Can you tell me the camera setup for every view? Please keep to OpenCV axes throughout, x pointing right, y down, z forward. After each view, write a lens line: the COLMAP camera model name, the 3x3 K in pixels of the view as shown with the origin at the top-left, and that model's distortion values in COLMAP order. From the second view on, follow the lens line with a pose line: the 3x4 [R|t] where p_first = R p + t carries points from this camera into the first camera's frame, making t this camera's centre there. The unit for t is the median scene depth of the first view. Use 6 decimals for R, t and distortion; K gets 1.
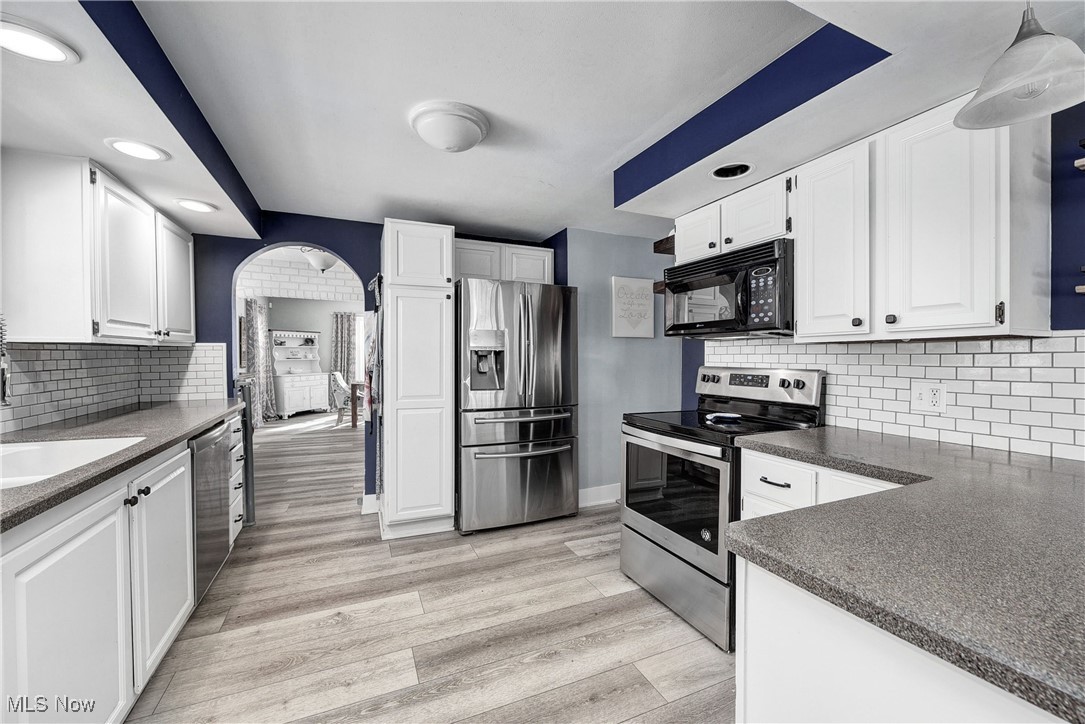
lens RADIAL K [[432.5, 0, 541.9], [0, 432.5, 363.4], [0, 0, 1]] dist [-0.003955, -0.000374]
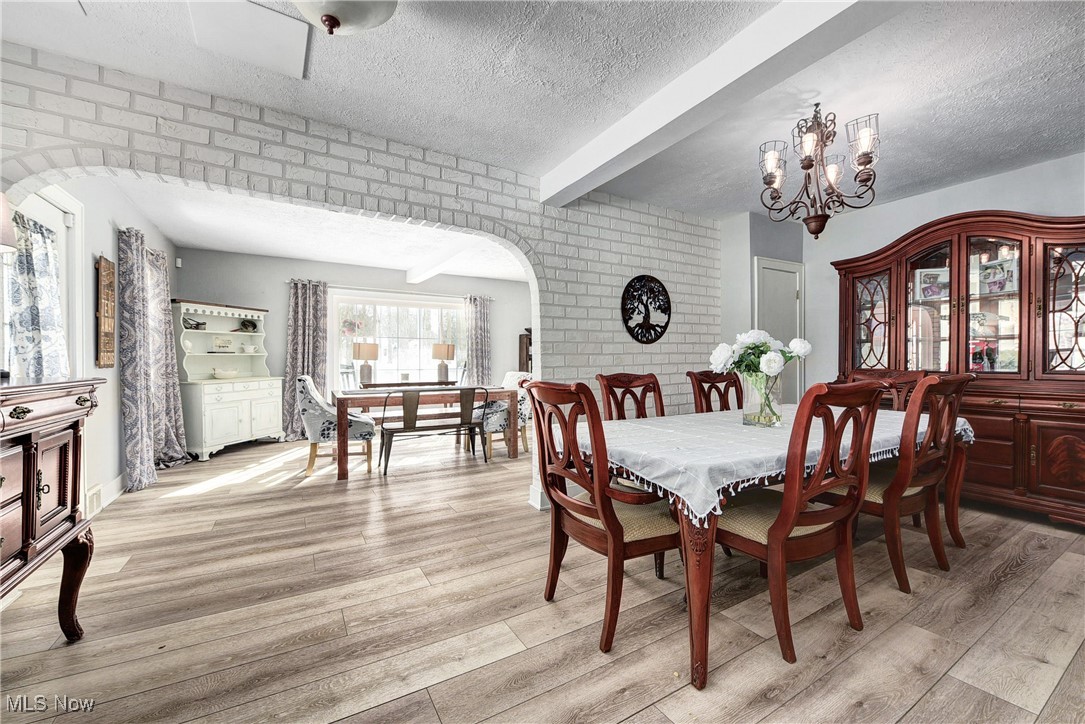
lens RADIAL K [[432.5, 0, 543.3], [0, 432.5, 362.2], [0, 0, 1]] dist [-0.003955, -0.000374]
pose [[0.992713, -0.002141, 0.120486, -0.222462], [0.003361, 0.999945, -0.009928, 0.008864], [-0.120458, 0.010261, 0.992665, 0.386410]]
